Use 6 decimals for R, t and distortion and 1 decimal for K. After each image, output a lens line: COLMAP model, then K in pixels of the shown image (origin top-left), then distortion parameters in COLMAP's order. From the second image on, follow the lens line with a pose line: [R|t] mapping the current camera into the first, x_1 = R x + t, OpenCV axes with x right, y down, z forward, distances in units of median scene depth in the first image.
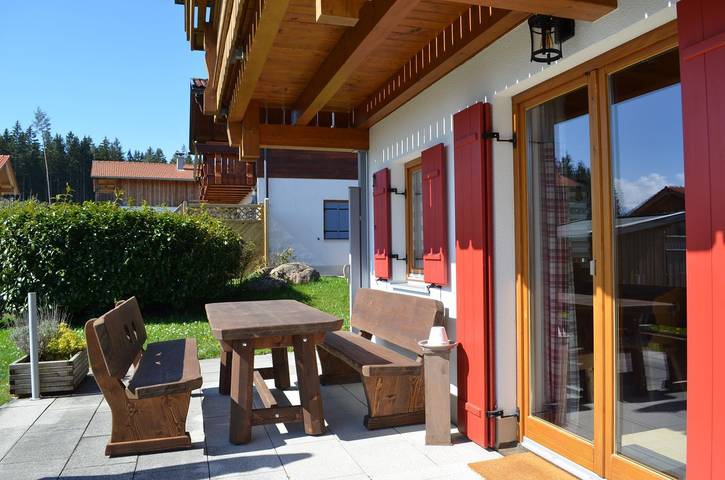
lens RADIAL K [[574.7, 0, 367.3], [0, 574.7, 241.1], [0, 0, 1]] dist [-0.070517, 0.010407]
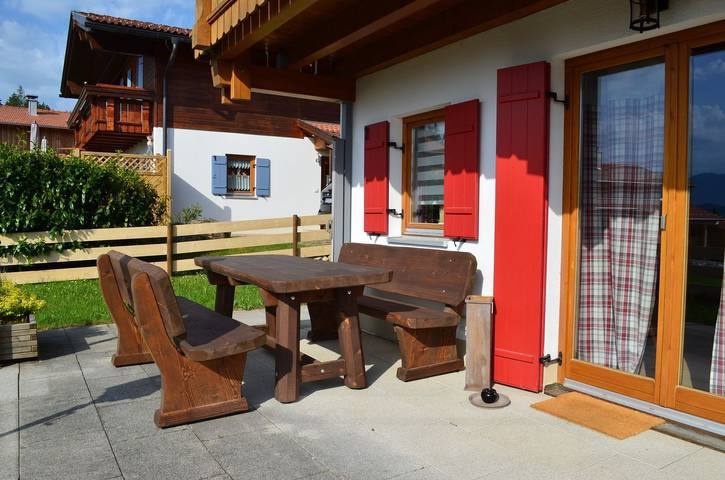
lens RADIAL K [[574.7, 0, 364.1], [0, 574.7, 235.6], [0, 0, 1]] dist [-0.070517, 0.010407]
pose [[0.967193, 0.013240, 0.253698, -0.180925], [-0.028061, 0.998098, 0.054890, 0.011816], [-0.252489, -0.060208, 0.965725, 0.031909]]
